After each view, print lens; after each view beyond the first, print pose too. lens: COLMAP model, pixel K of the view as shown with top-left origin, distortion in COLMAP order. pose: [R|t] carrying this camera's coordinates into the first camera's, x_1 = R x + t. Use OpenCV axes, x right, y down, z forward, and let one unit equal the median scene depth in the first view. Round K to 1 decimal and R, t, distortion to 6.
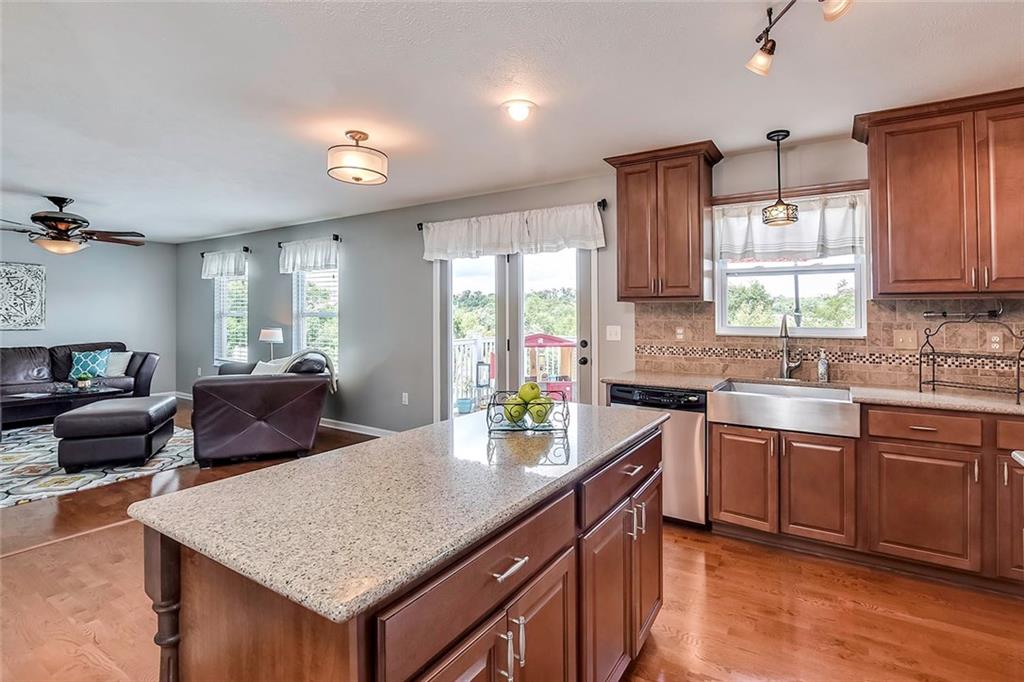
lens RADIAL K [[559.5, 0, 537.5], [0, 559.5, 318.5], [0, 0, 1]] dist [0.028505, 0.001496]
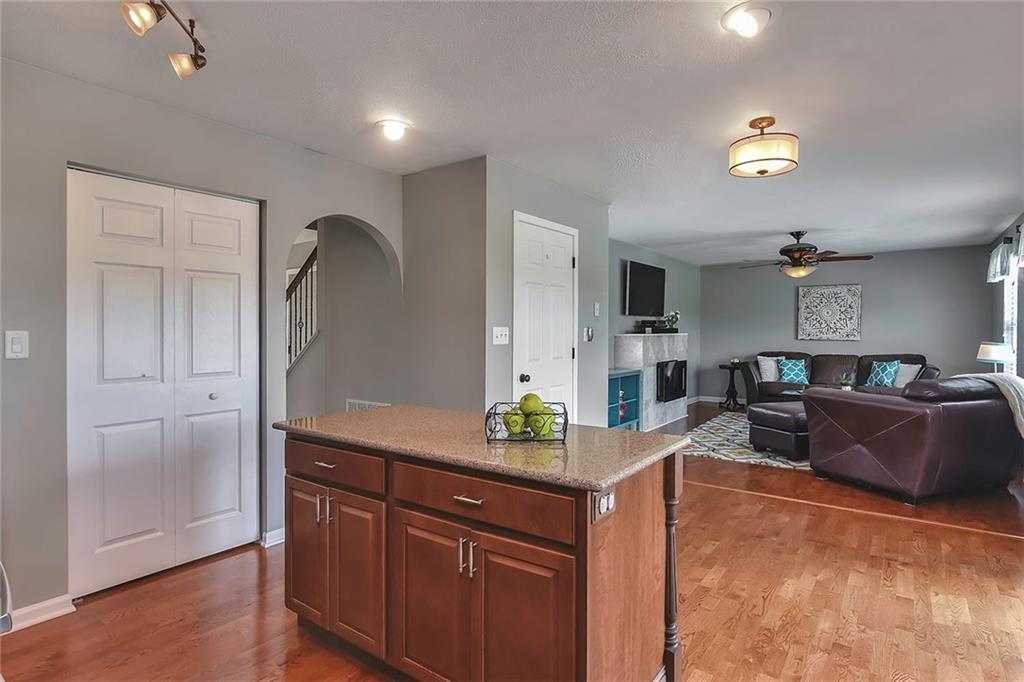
lens RADIAL K [[554.1, 0, 511.4], [0, 554.1, 336.5], [0, 0, 1]] dist [0.000638, 0.001631]
pose [[0.009726, 0.015570, -0.999831, 0.354363], [-0.006177, 0.999861, 0.015511, -0.002271], [0.999934, 0.006025, 0.009821, 0.393453]]
